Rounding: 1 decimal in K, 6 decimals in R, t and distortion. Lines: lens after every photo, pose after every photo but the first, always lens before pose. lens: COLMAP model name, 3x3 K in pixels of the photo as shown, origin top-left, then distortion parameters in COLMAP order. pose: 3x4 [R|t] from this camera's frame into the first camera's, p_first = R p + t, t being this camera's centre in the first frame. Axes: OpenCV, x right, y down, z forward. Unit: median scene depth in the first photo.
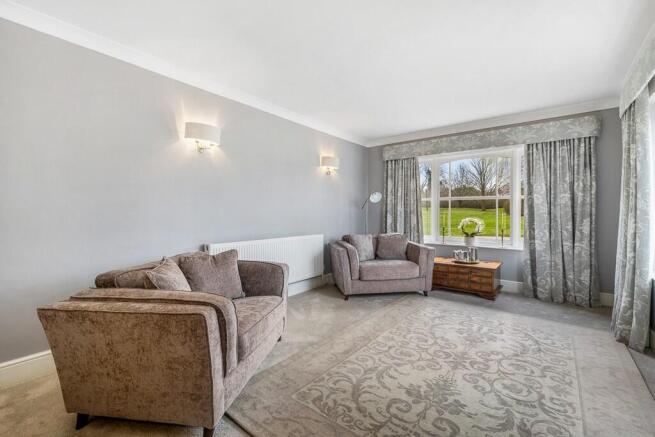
lens RADIAL K [[285.1, 0, 323.0], [0, 285.1, 212.8], [0, 0, 1]] dist [-0.001695, 0.000213]
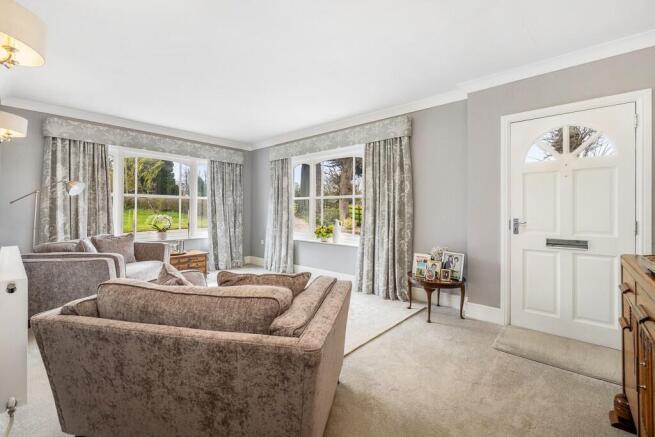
lens RADIAL K [[285.1, 0, 322.5], [0, 285.1, 215.3], [0, 0, 1]] dist [-0.001695, 0.000213]
pose [[0.044054, -0.011999, 0.998957, -0.604571], [0.007386, 0.999904, 0.011685, 0.012862], [-0.999002, 0.006863, 0.044138, 0.383278]]
